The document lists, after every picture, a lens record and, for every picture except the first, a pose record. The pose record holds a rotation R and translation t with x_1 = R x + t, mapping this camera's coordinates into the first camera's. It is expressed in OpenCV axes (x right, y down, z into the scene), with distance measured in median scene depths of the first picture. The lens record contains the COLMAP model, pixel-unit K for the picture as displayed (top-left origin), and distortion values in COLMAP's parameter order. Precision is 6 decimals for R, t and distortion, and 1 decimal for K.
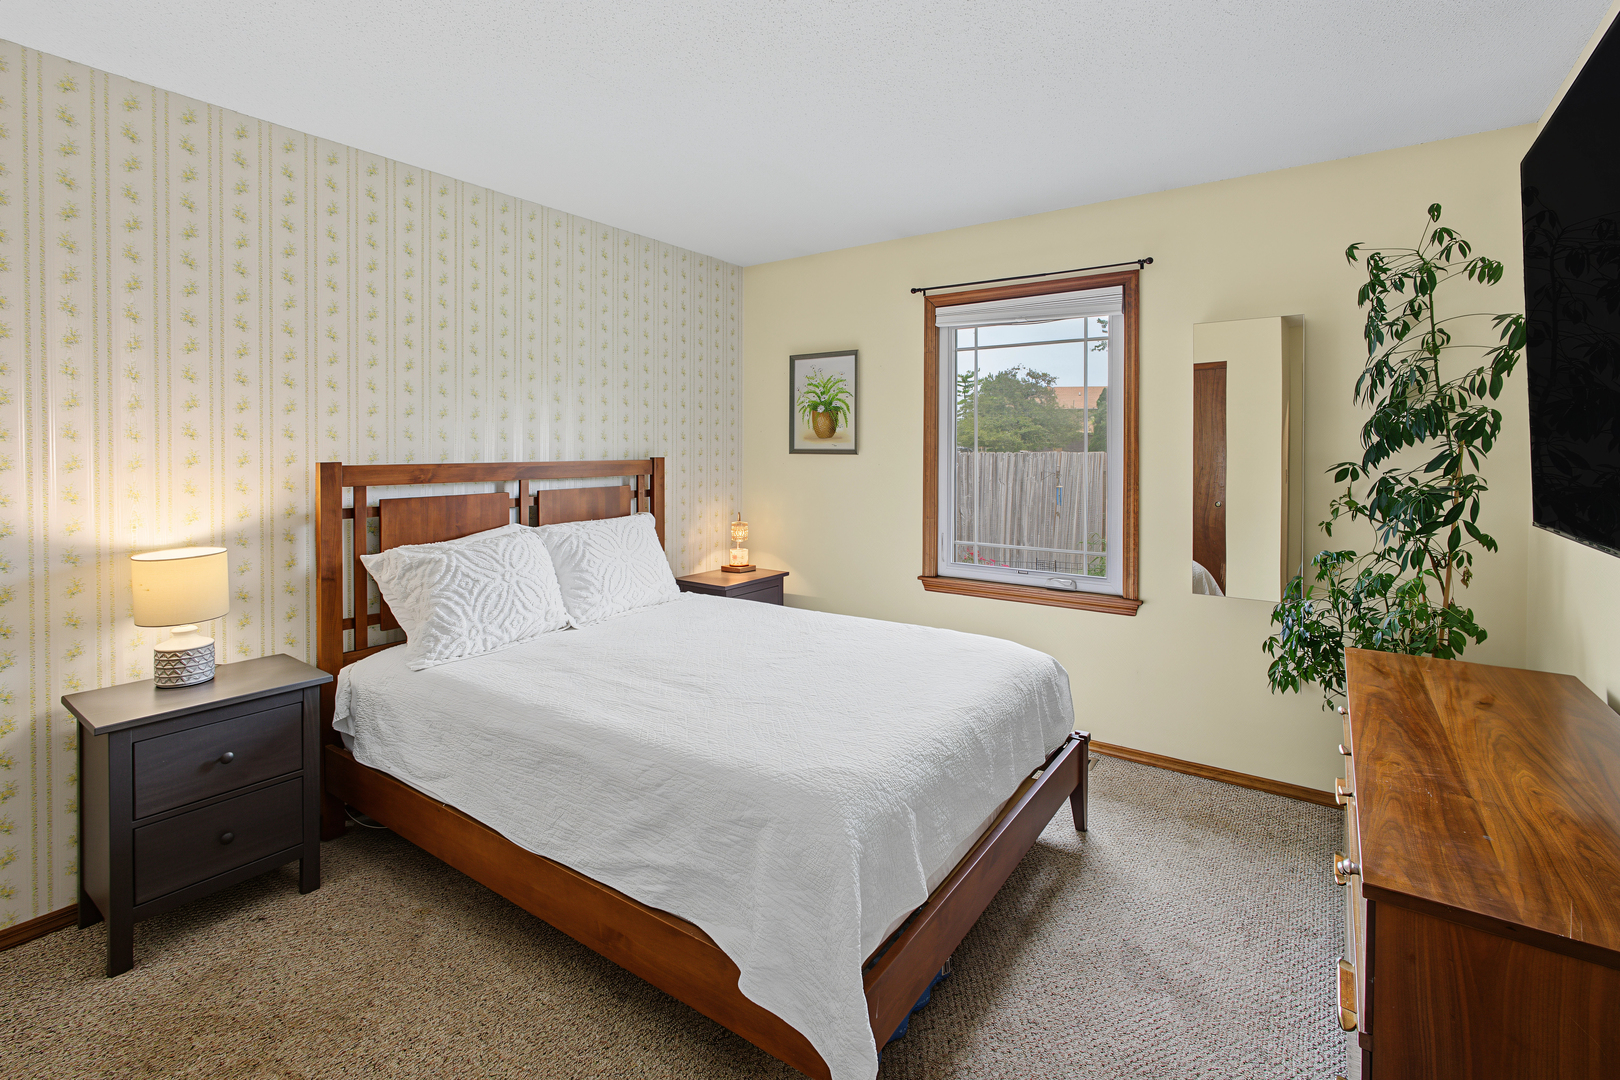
lens RADIAL K [[766.7, 0, 816.4], [0, 766.7, 442.7], [0, 0, 1]] dist [-0.005597, 0.000453]
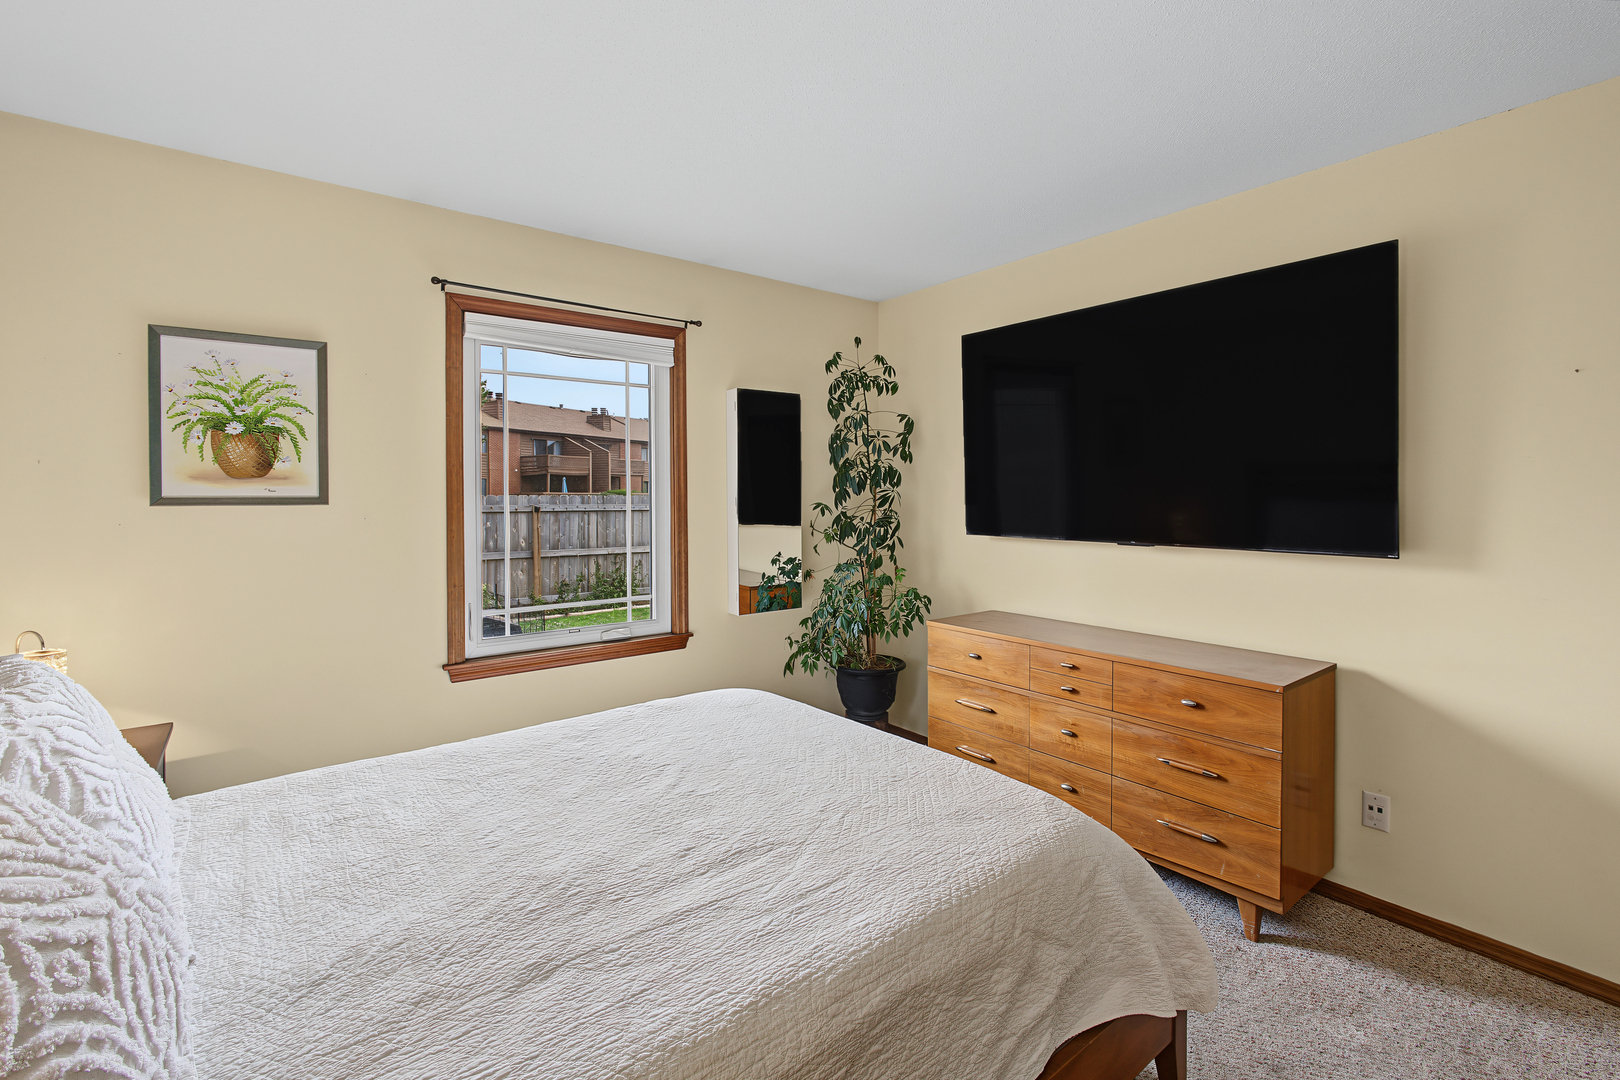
lens RADIAL K [[739.0, 0, 813.6], [0, 739.0, 485.9], [0, 0, 1]] dist [-0.003145, 0.000642]
pose [[0.269850, 0.005212, 0.962888, -0.430803], [-0.004249, 0.999982, -0.004222, 0.000470], [-0.962893, -0.002952, 0.269868, 0.432215]]
